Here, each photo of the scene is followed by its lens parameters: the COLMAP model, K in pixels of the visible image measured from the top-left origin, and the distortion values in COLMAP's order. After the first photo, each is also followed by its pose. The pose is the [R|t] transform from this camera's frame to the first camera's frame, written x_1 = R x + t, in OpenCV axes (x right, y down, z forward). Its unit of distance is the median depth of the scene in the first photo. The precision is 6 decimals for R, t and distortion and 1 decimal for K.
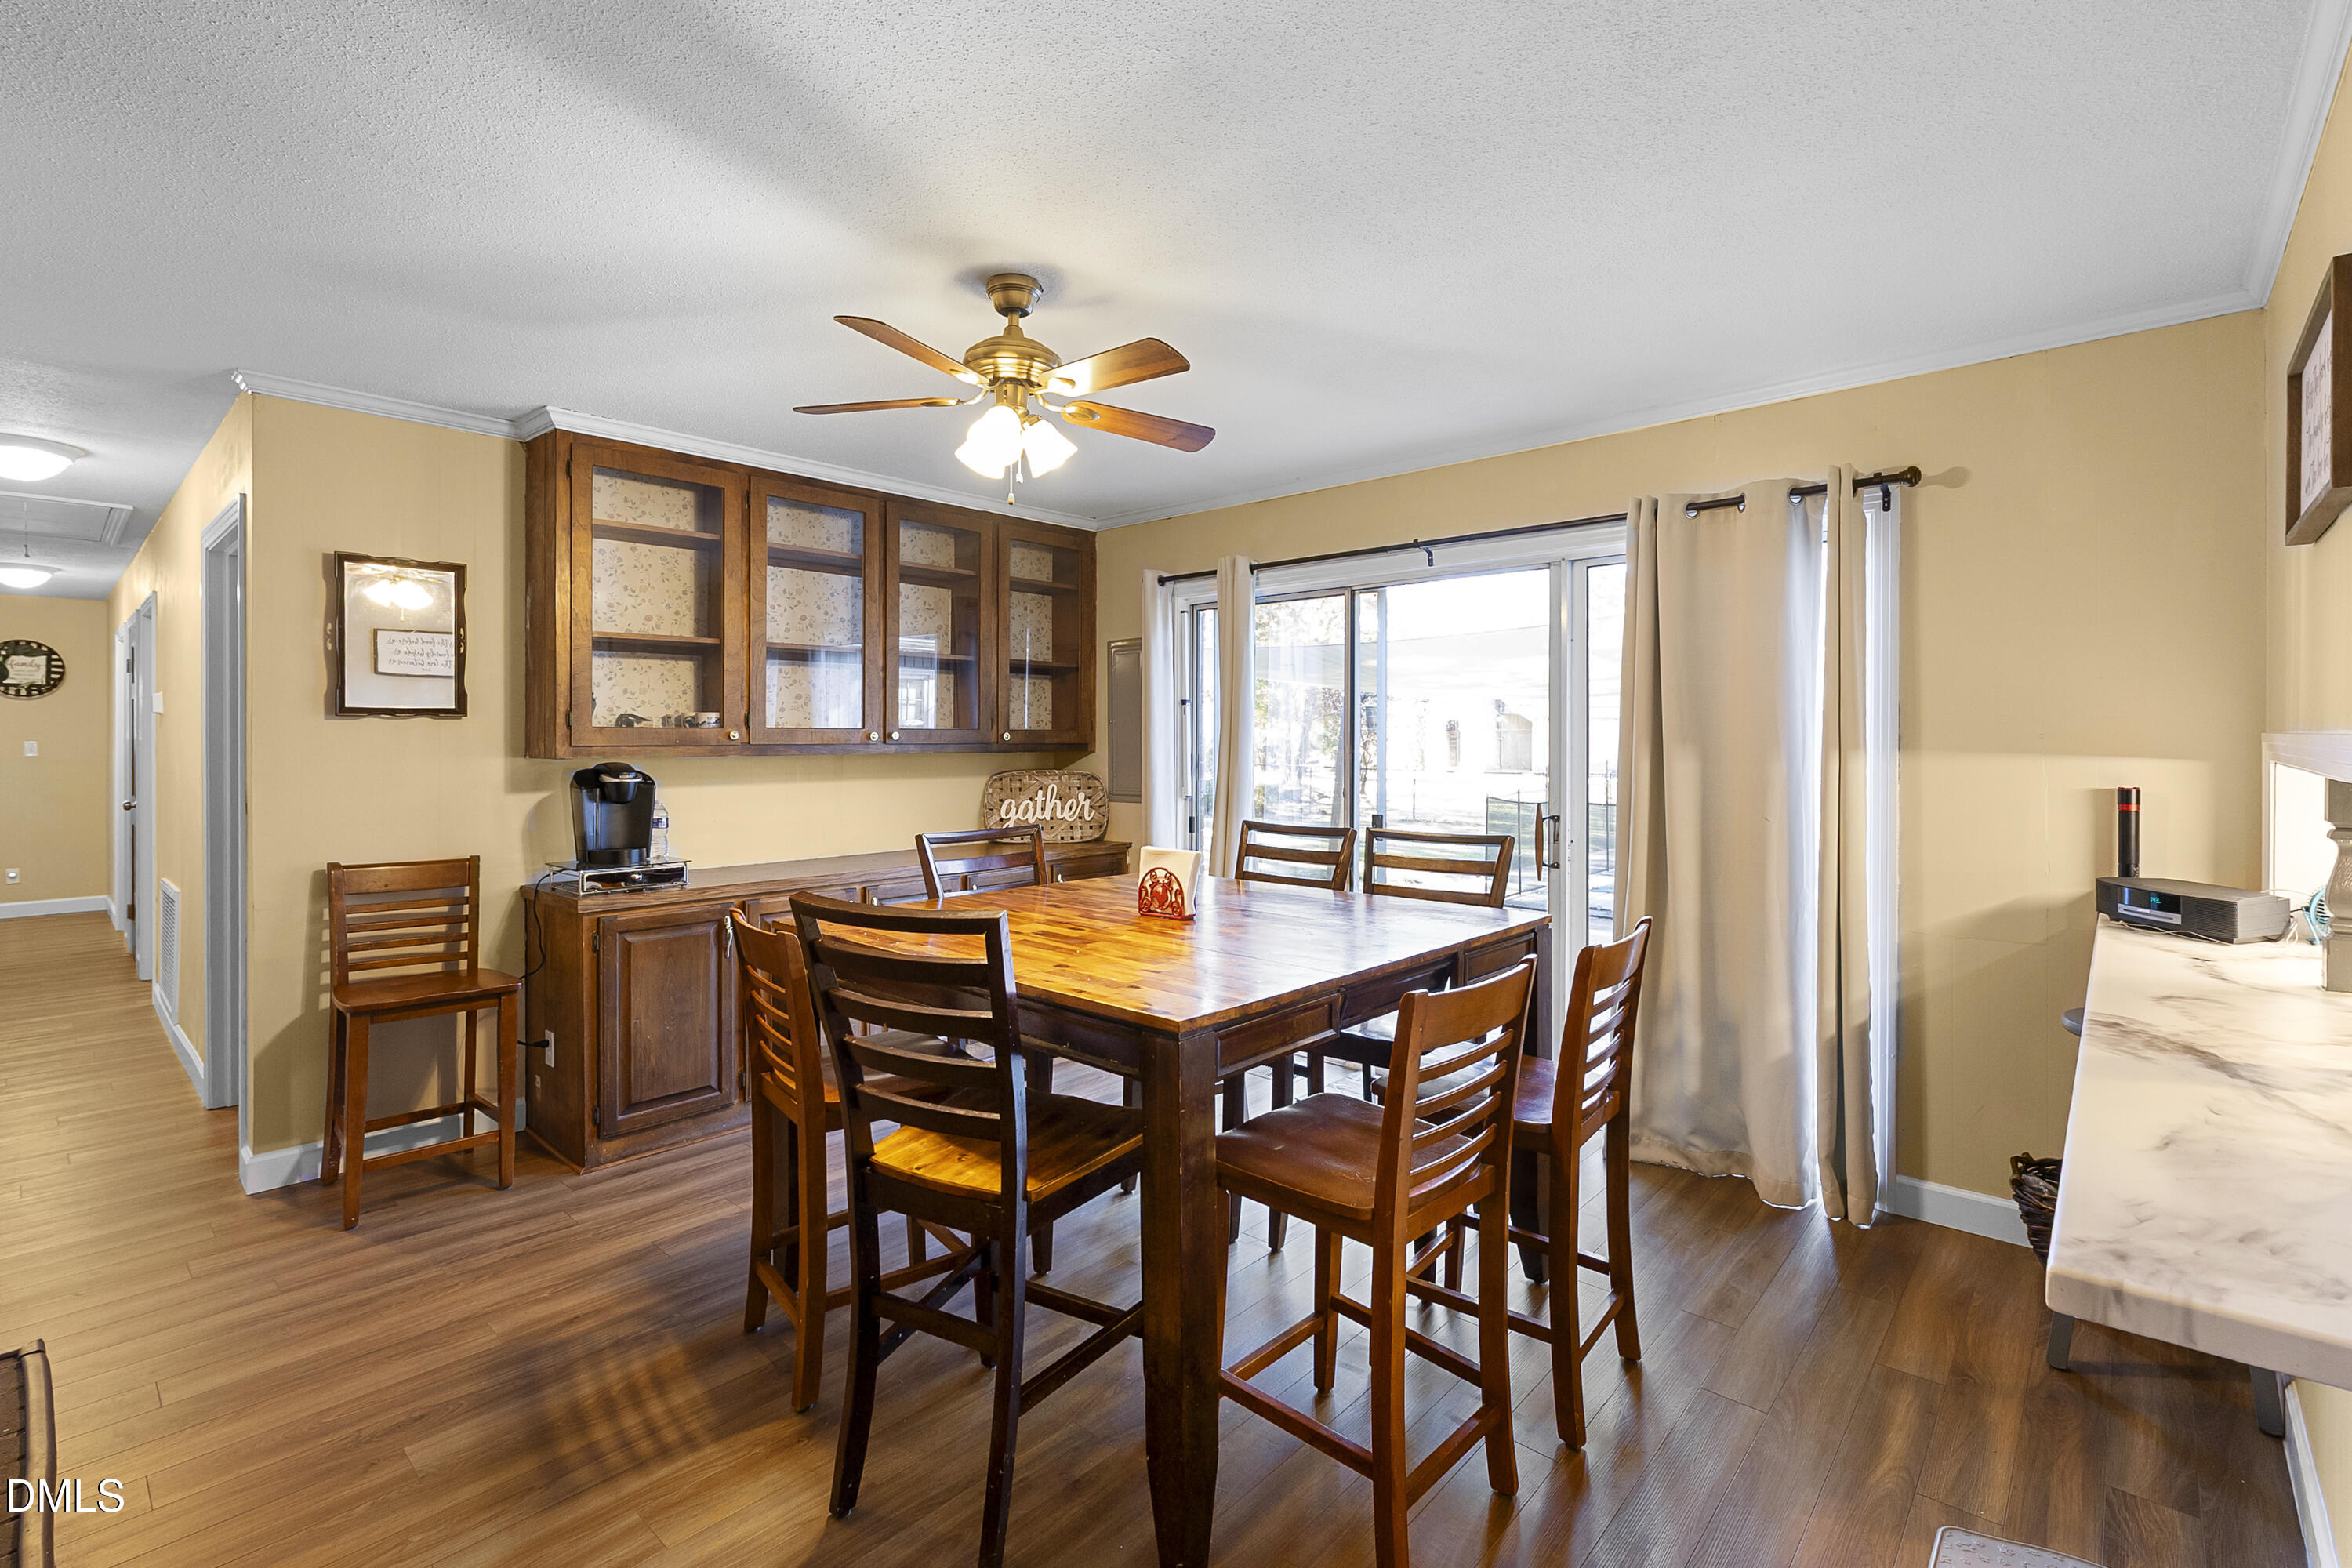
lens RADIAL K [[1044.5, 0, 1181.6], [0, 1044.5, 750.5], [0, 0, 1]] dist [0.002087, 0.000365]
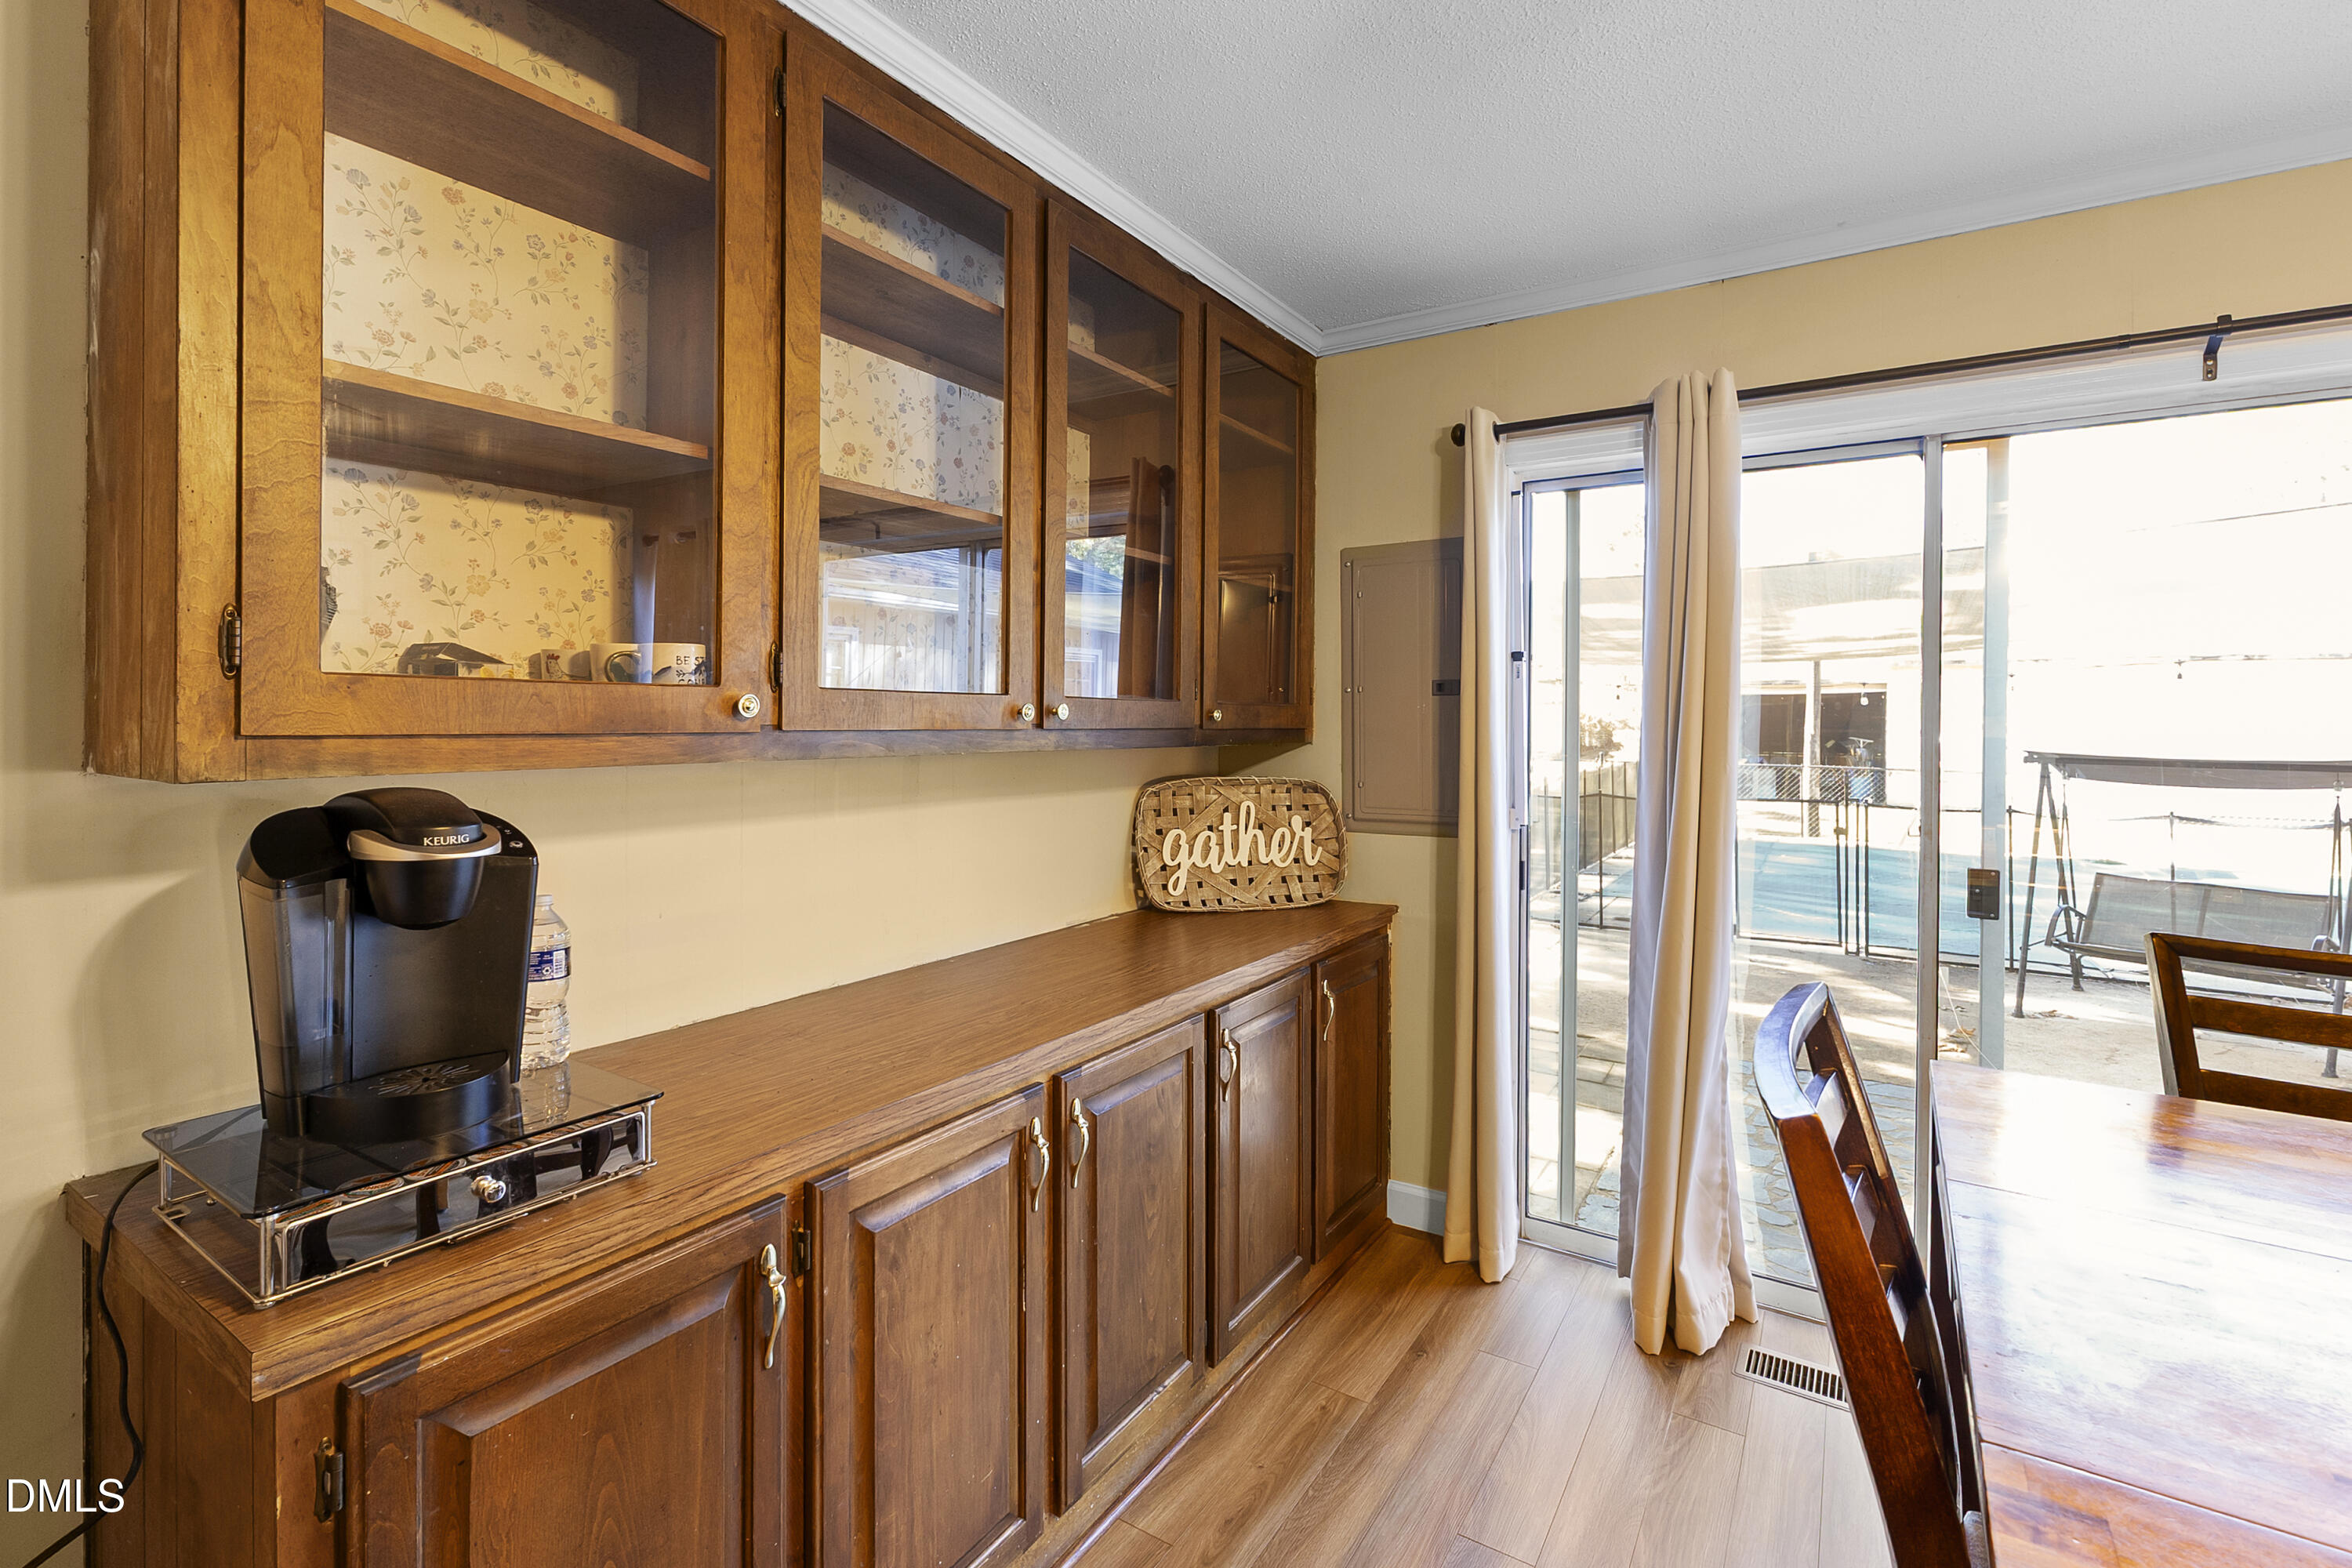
lens RADIAL K [[1019.0, 0, 1145.5], [0, 1019.0, 732.7], [0, 0, 1]] dist [-0.002843, 0.000605]
pose [[0.987897, 0.005673, 0.155006, -0.340295], [-0.006127, 0.999978, 0.002451, -0.006816], [-0.154988, -0.003371, 0.987911, 0.611997]]
